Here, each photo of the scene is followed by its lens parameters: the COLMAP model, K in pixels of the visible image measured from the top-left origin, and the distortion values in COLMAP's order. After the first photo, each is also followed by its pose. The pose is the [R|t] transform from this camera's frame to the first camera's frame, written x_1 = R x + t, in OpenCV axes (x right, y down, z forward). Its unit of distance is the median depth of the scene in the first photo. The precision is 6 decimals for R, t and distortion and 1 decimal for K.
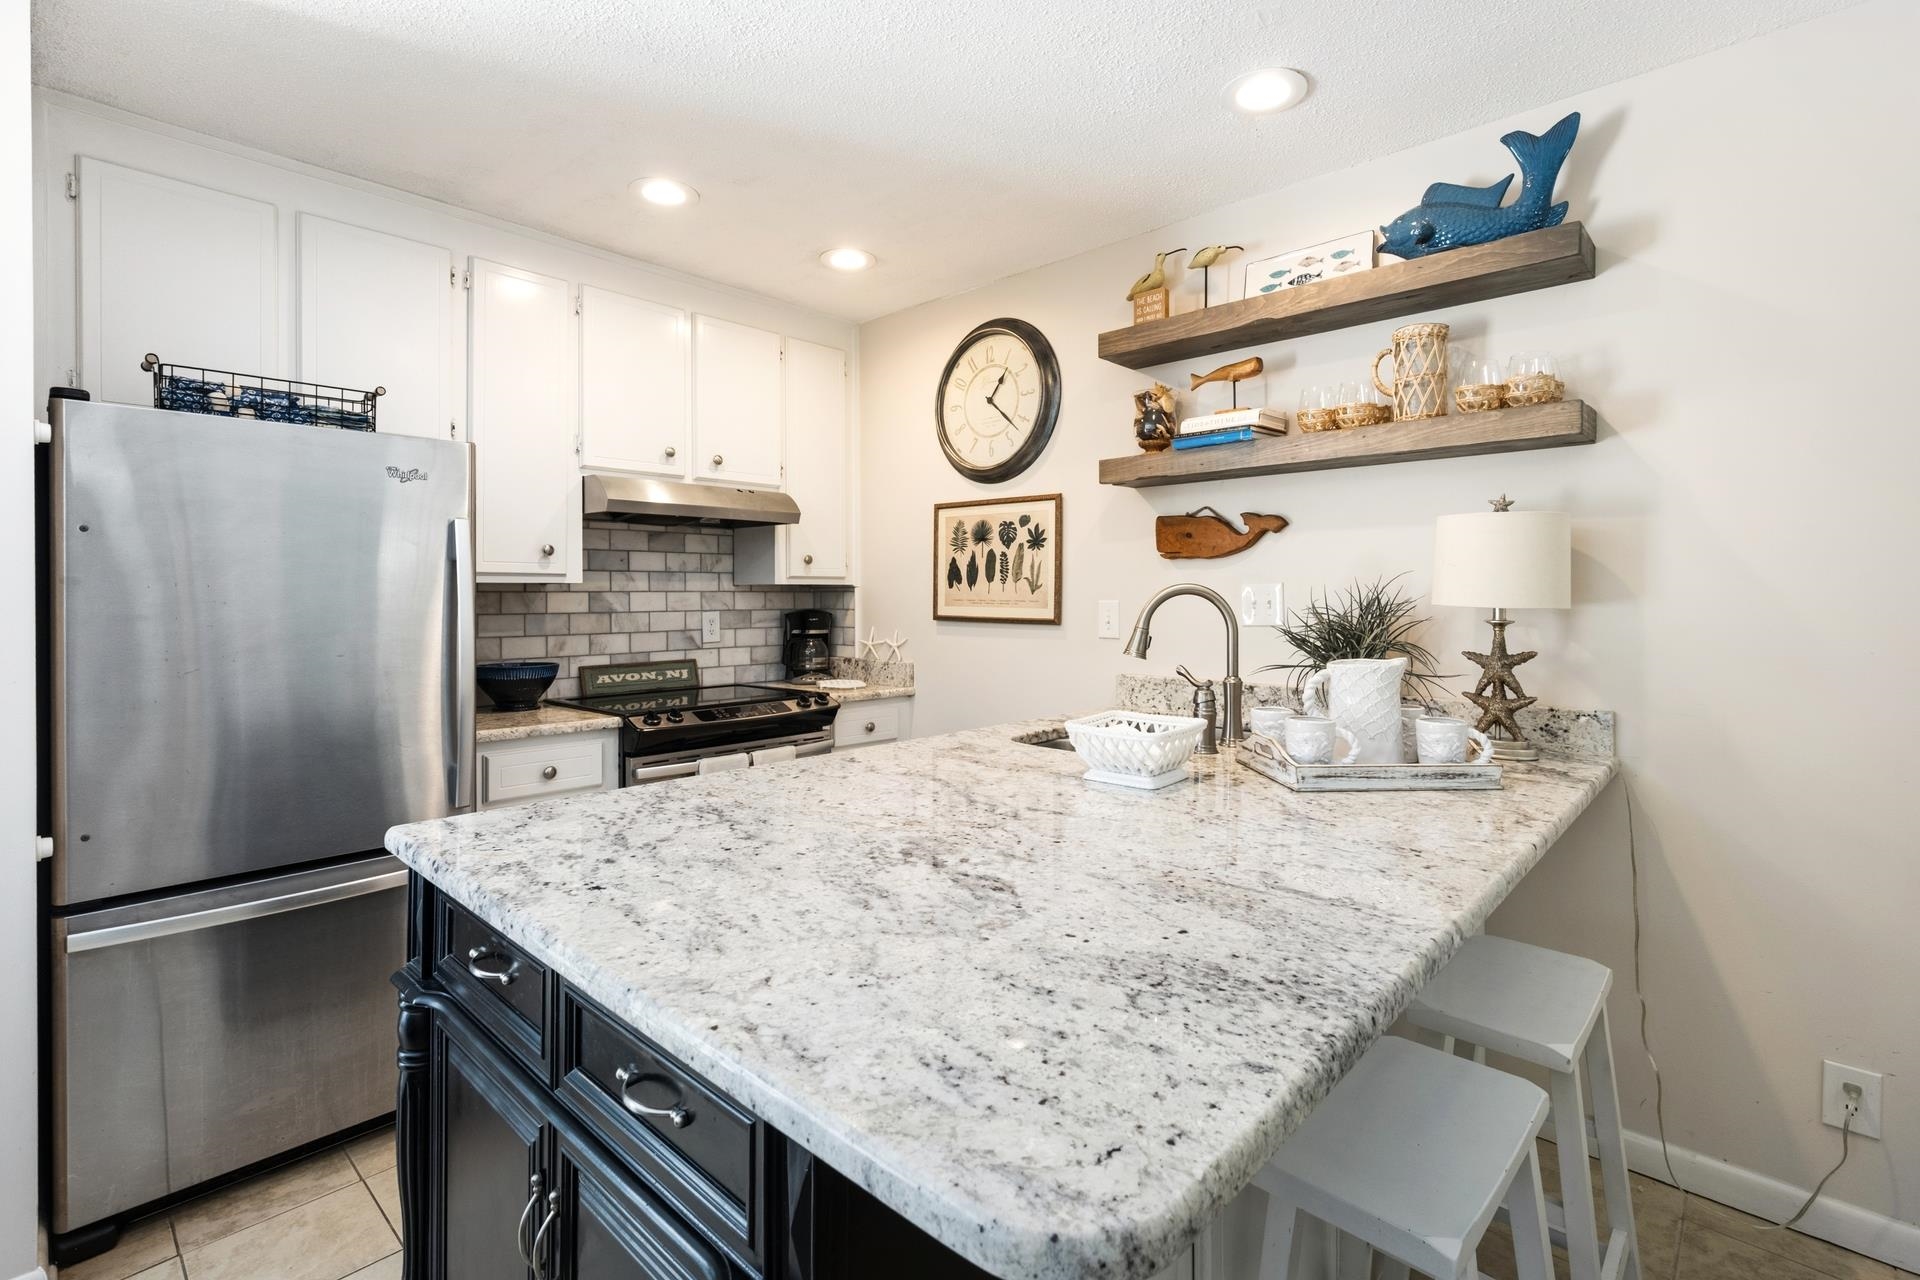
lens RADIAL K [[873.5, 0, 955.1], [0, 873.5, 594.3], [0, 0, 1]] dist [-0.000555, 0.000025]
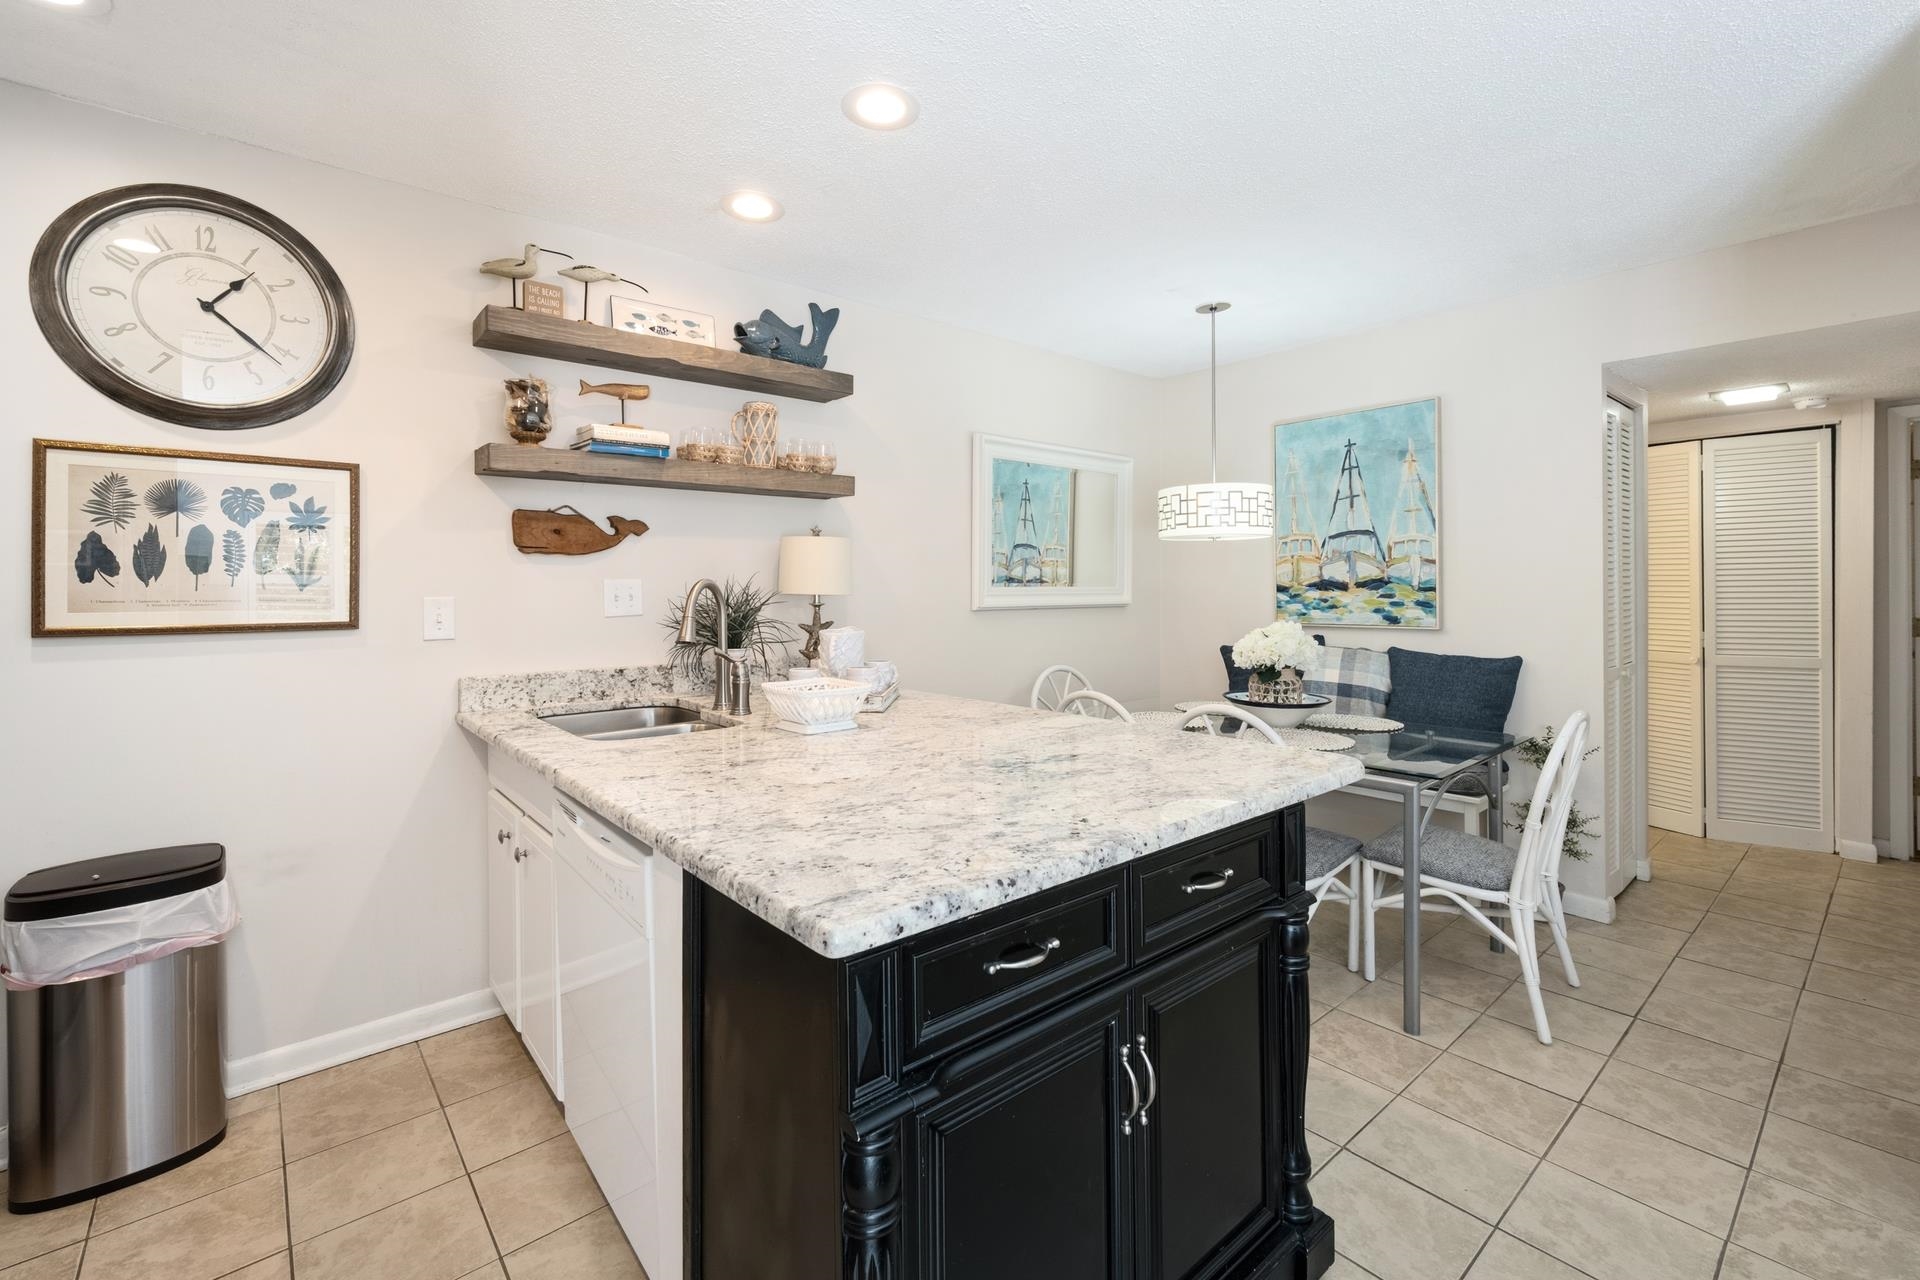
lens RADIAL K [[820.1, 0, 948.0], [0, 820.1, 583.6], [0, 0, 1]] dist [0.001046, -0.000030]
pose [[0.123307, -0.000140, 0.992369, -0.633740], [0.005800, 0.999983, -0.000579, -0.003002], [-0.992352, 0.005827, 0.123306, 0.423851]]
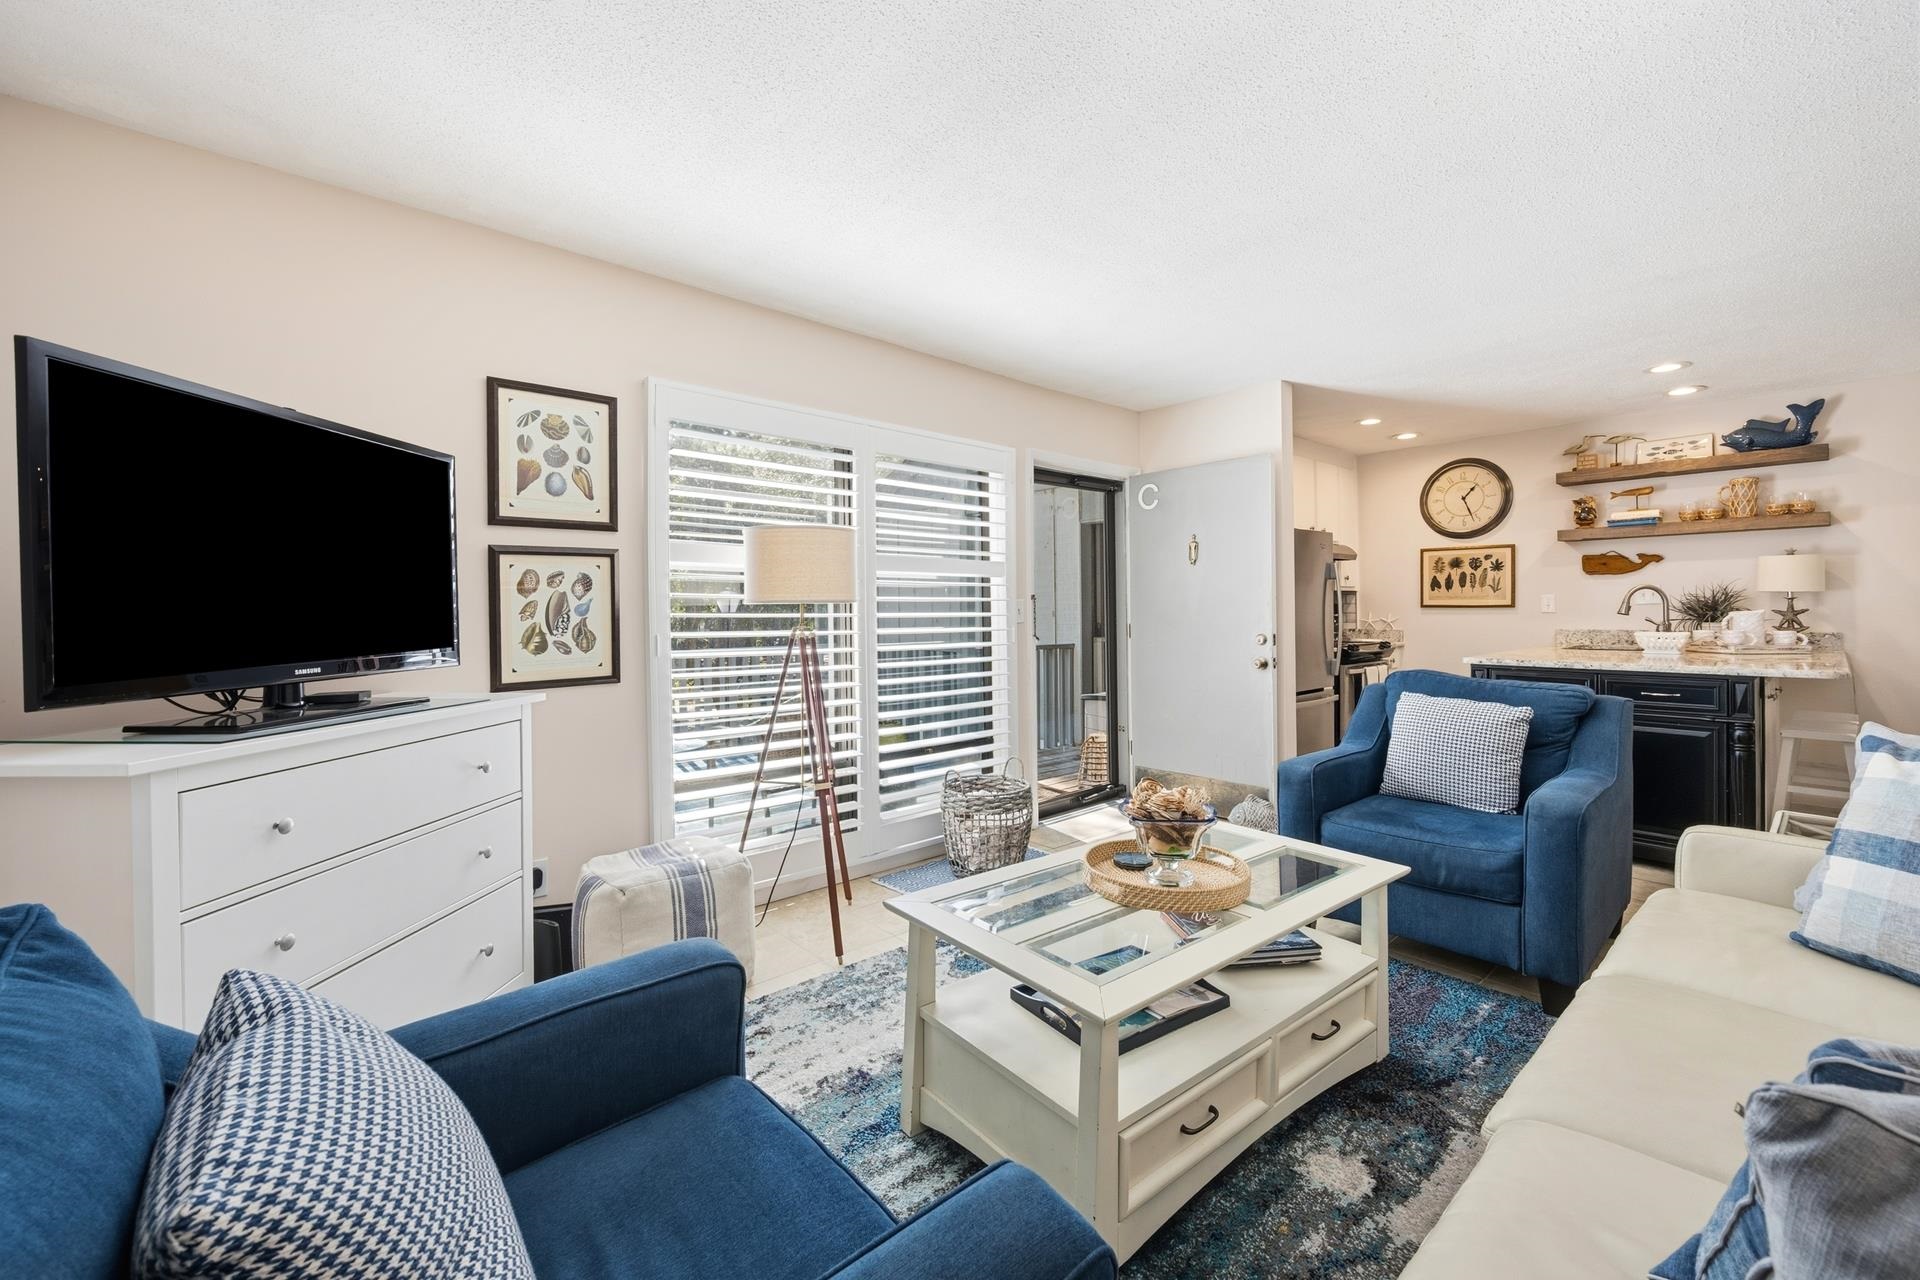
lens RADIAL K [[769.4, 0, 954.8], [0, 769.4, 606.4], [0, 0, 1]] dist [0.001349, -0.000136]
pose [[0.995233, -0.012027, -0.096781, -1.173697], [0.011734, 0.999925, -0.003590, 0.027101], [0.096817, 0.002438, 0.995299, -1.089939]]
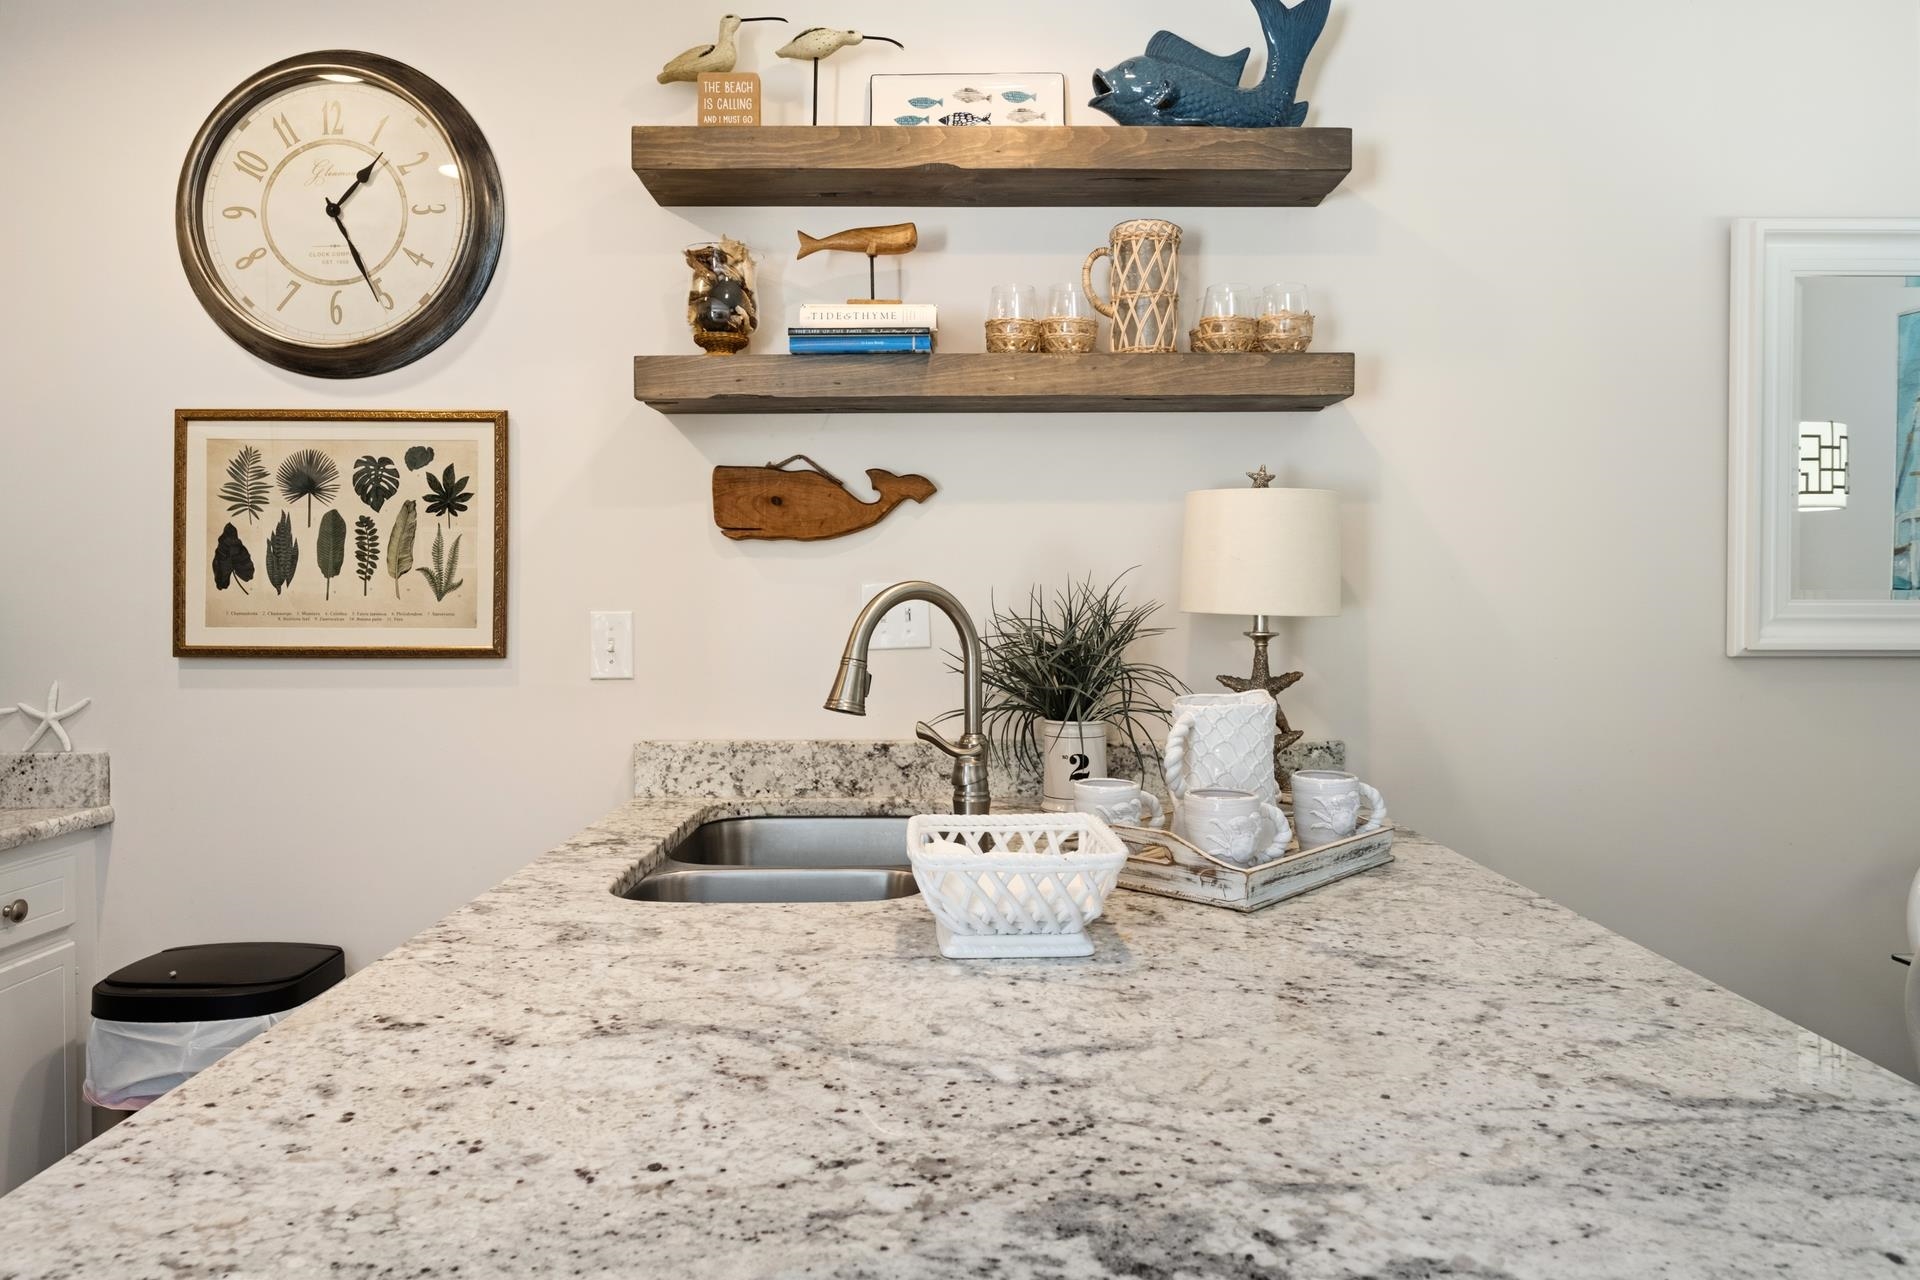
lens RADIAL K [[1238.1, 0, 954.3], [0, 1238.1, 594.3], [0, 0, 1]] dist [0.000067, 0.002306]
pose [[0.728523, -0.001046, 0.685021, -0.224563], [0.003886, 0.999989, -0.002607, -0.000828], [-0.685010, 0.004561, 0.728519, 0.298858]]
